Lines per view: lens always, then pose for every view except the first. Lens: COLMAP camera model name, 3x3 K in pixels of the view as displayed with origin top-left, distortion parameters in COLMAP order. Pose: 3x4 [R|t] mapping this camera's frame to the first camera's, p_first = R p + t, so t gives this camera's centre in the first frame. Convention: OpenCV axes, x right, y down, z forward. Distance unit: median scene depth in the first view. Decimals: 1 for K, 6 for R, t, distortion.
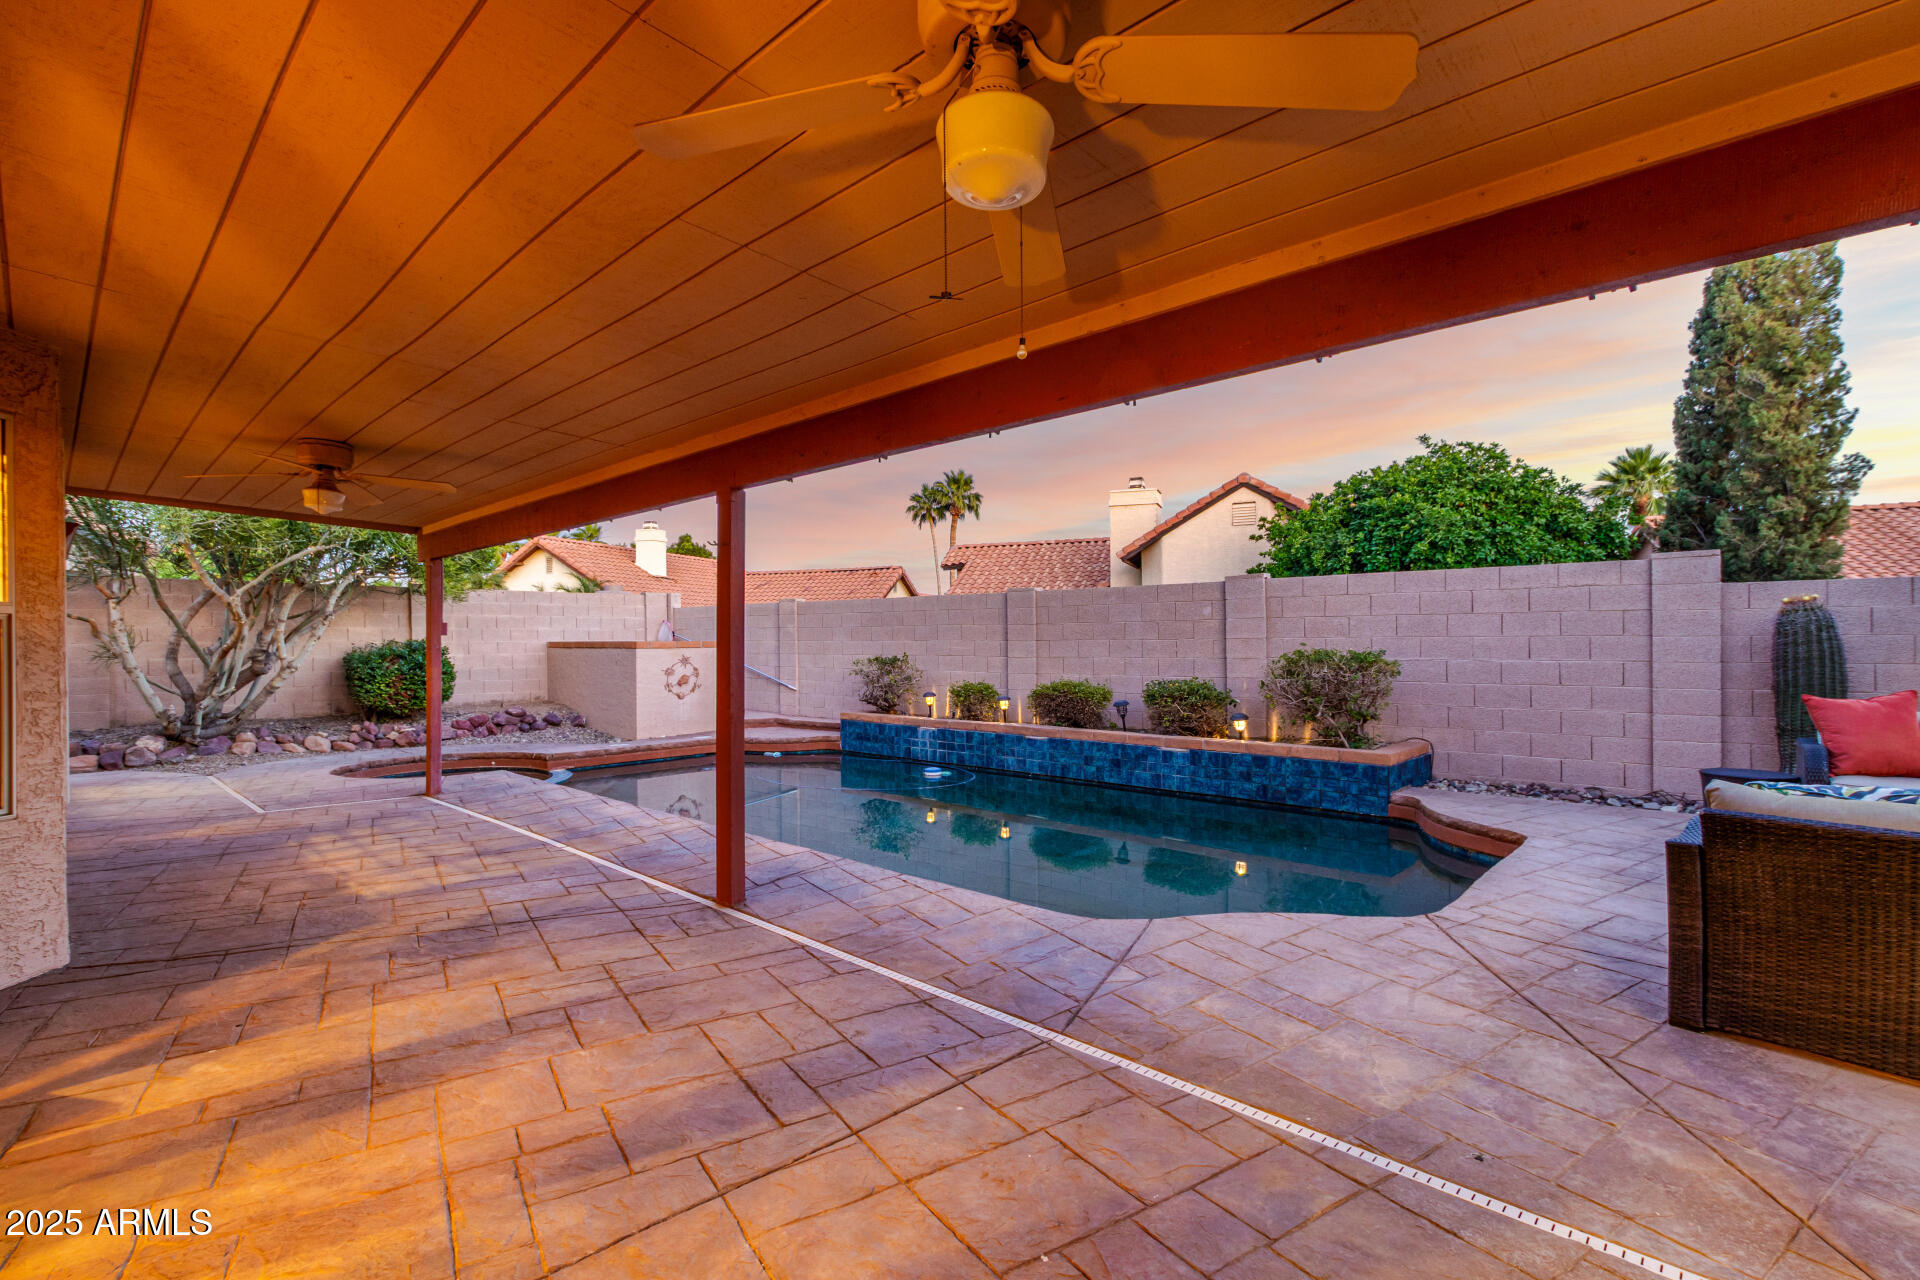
lens RADIAL K [[873.3, 0, 955.3], [0, 873.3, 643.5], [0, 0, 1]] dist [0.012037, -0.006038]
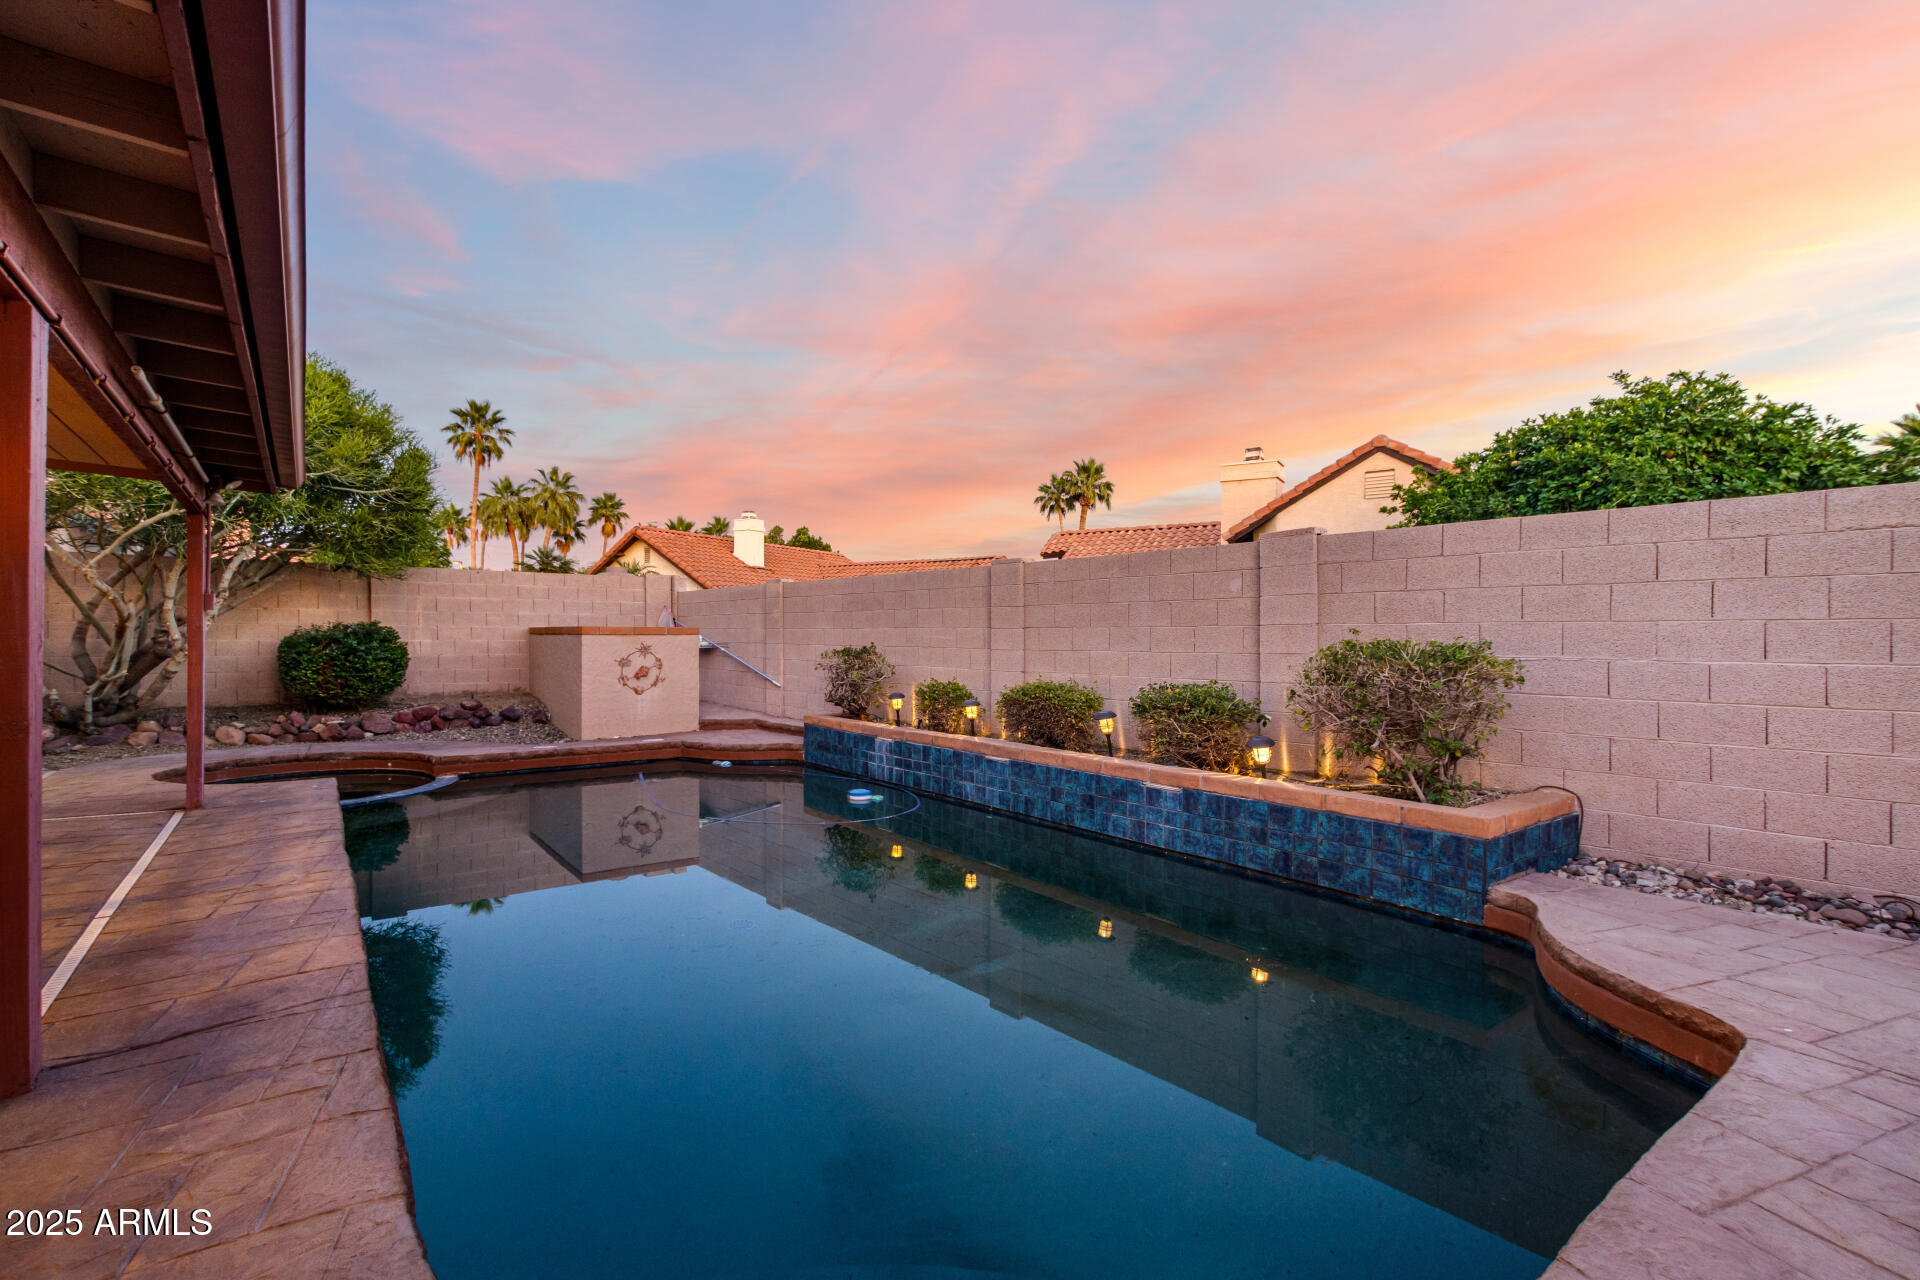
lens RADIAL K [[873.3, 0, 955.3], [0, 873.3, 643.5], [0, 0, 1]] dist [0.012037, -0.006038]
pose [[0.985236, 0.012243, -0.170766, 0.161017], [-0.011729, 0.999923, 0.004023, 0.007525], [0.170802, -0.001961, 0.985303, 0.239577]]
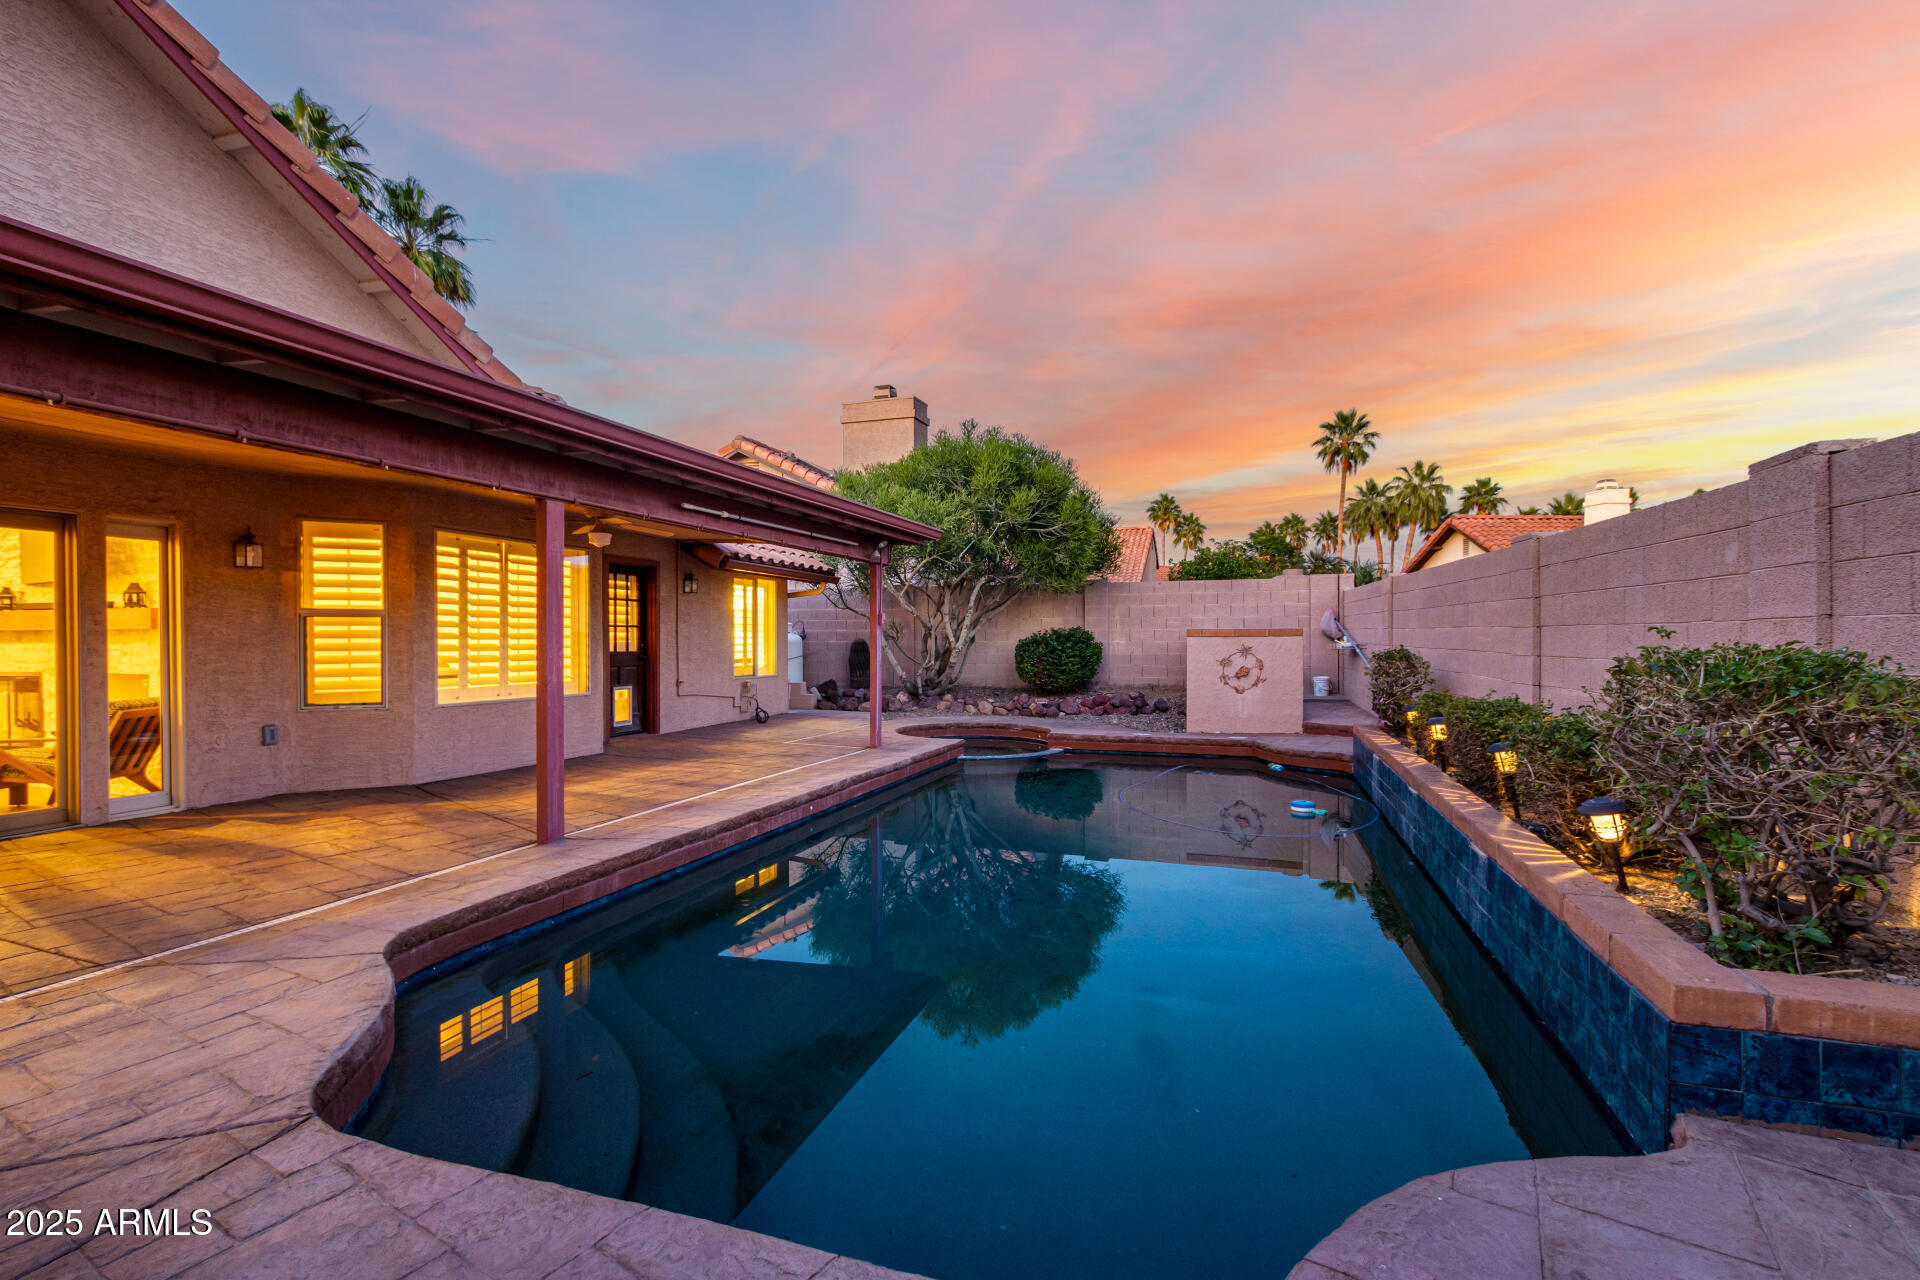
lens RADIAL K [[873.3, 0, 955.3], [0, 873.3, 643.5], [0, 0, 1]] dist [0.012037, -0.006038]
pose [[0.415372, 0.013847, -0.909546, 0.443409], [-0.003214, 0.999900, 0.013755, 0.001018], [0.909646, -0.002791, 0.415375, 0.418758]]
